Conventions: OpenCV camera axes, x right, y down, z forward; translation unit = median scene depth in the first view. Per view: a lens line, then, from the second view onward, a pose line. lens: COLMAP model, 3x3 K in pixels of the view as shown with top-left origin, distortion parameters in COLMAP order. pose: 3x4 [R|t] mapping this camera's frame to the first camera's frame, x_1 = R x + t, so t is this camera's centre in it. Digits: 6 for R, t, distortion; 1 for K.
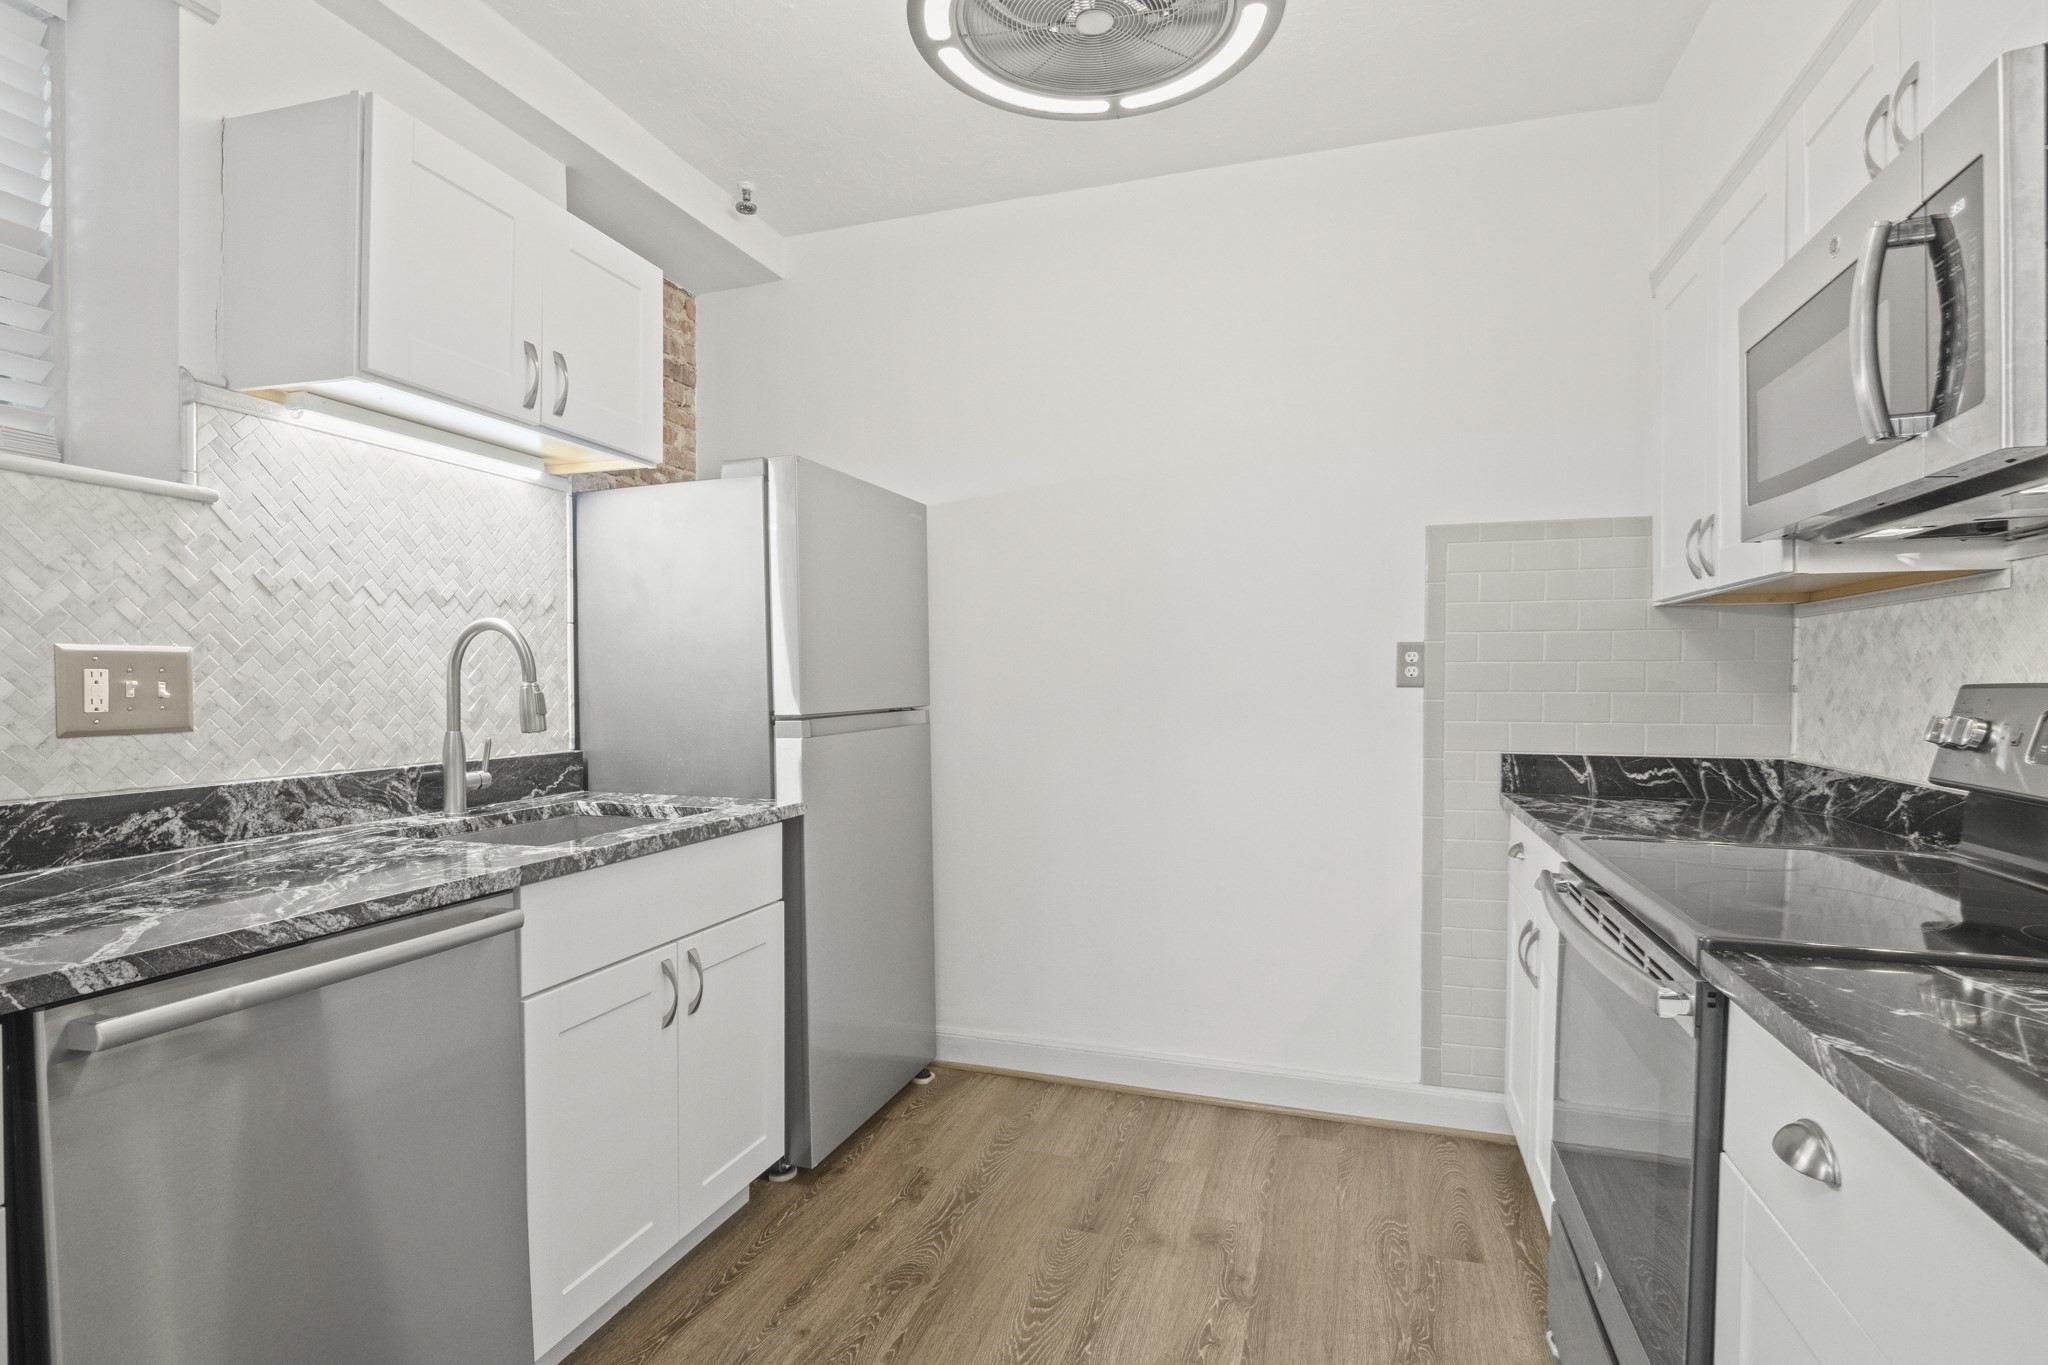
lens RADIAL K [[1009.6, 0, 1023.0], [0, 1009.6, 690.4], [0, 0, 1]] dist [-0.006455, -0.003594]
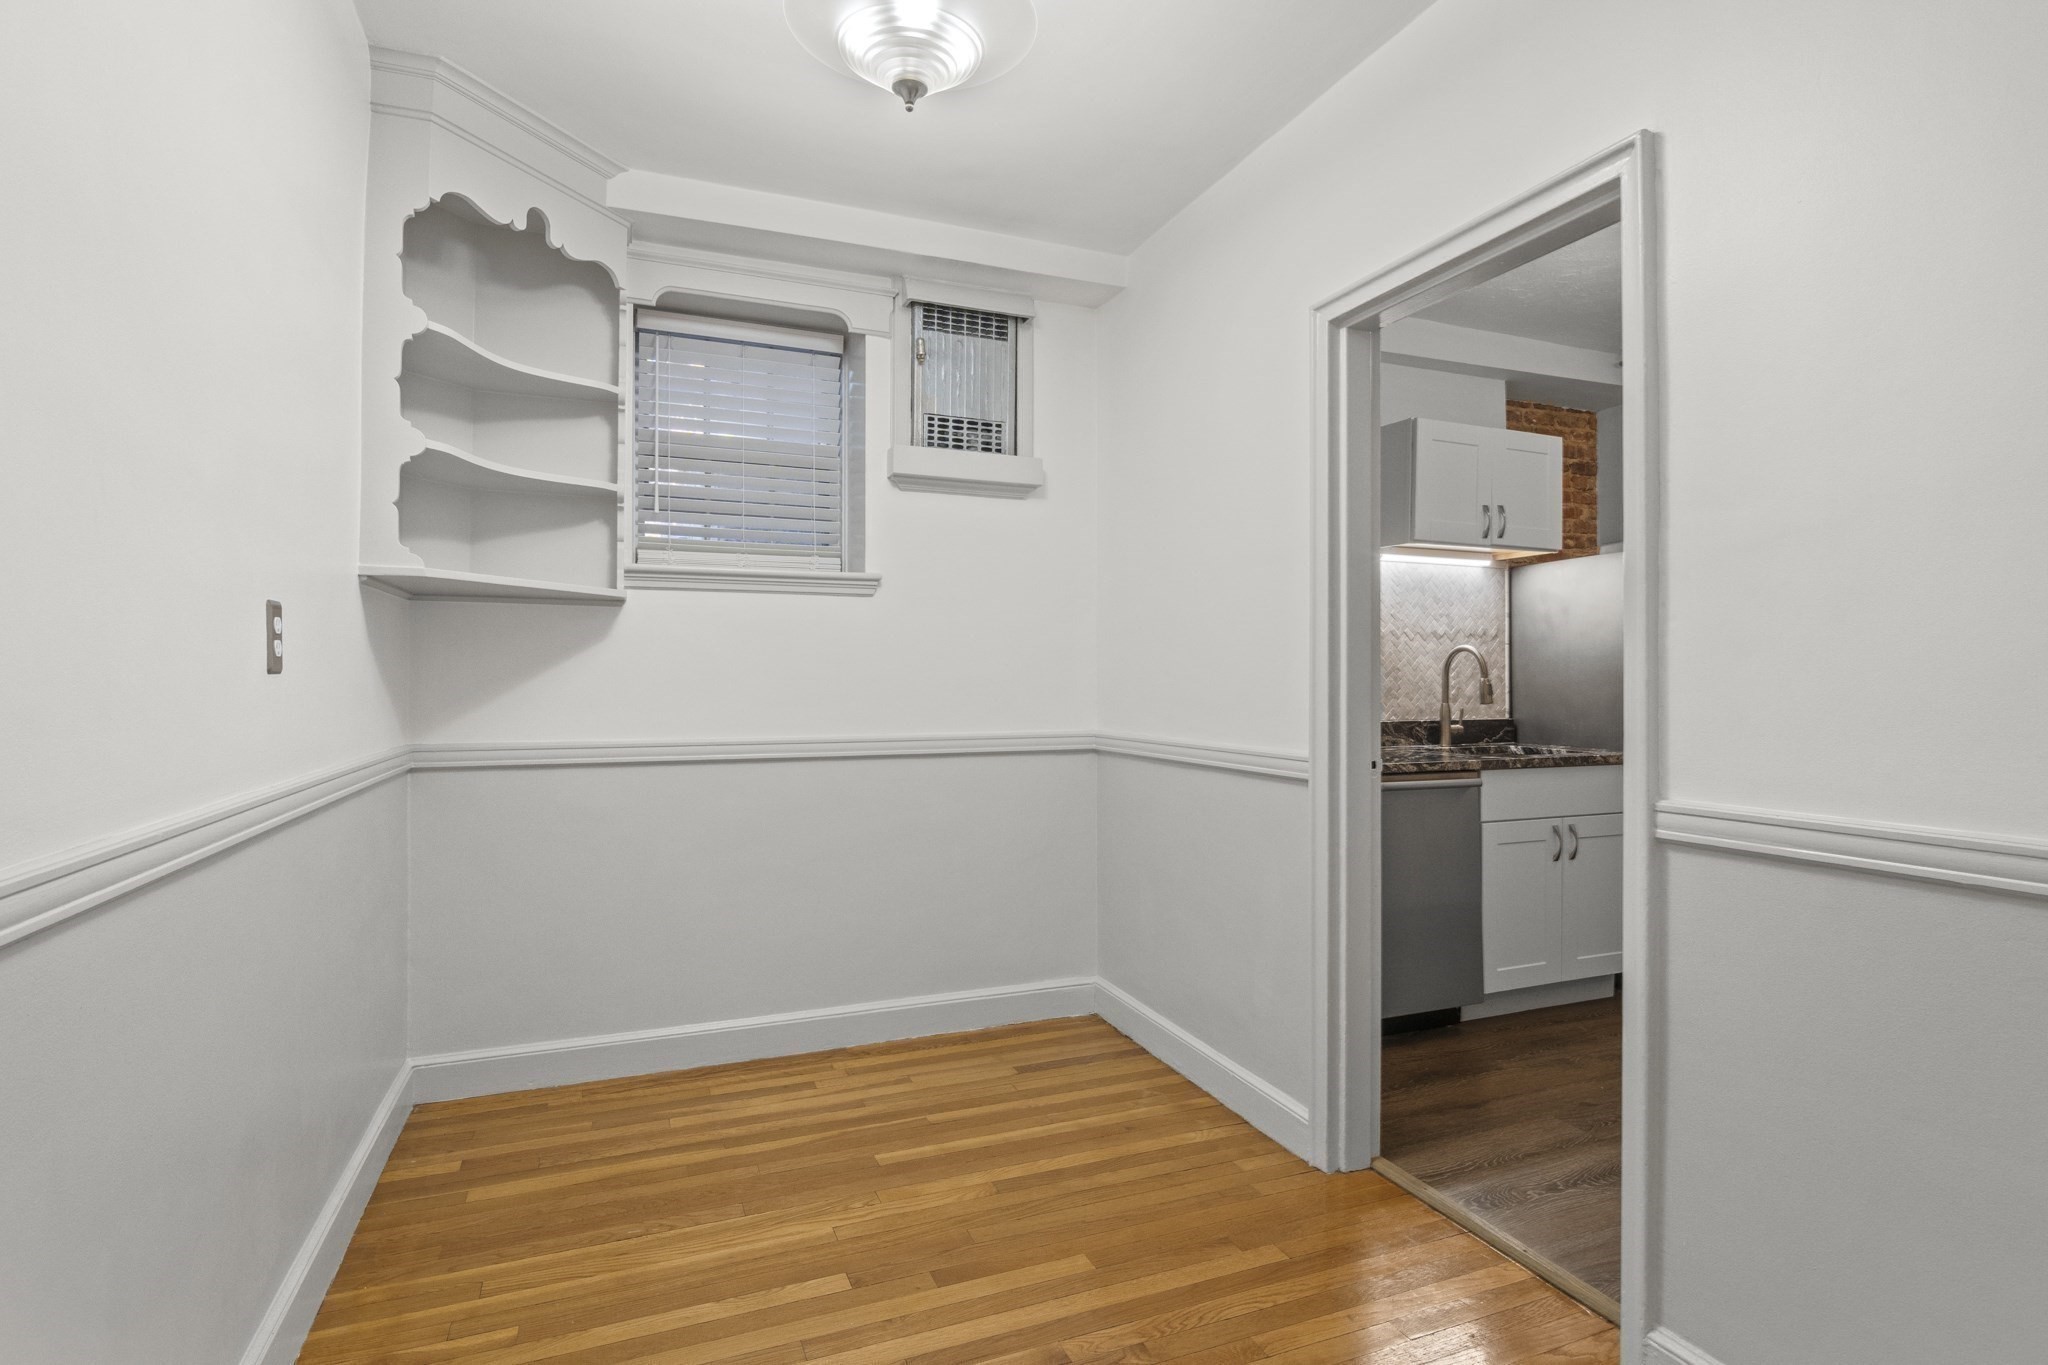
lens RADIAL K [[1009.6, 0, 1019.0], [0, 1009.6, 682.3], [0, 0, 1]] dist [-0.006455, -0.003594]
pose [[0.635563, 0.003598, -0.772041, 0.346552], [-0.008585, 0.999960, -0.002407, 0.009991], [0.772001, 0.008158, 0.635569, -0.729458]]
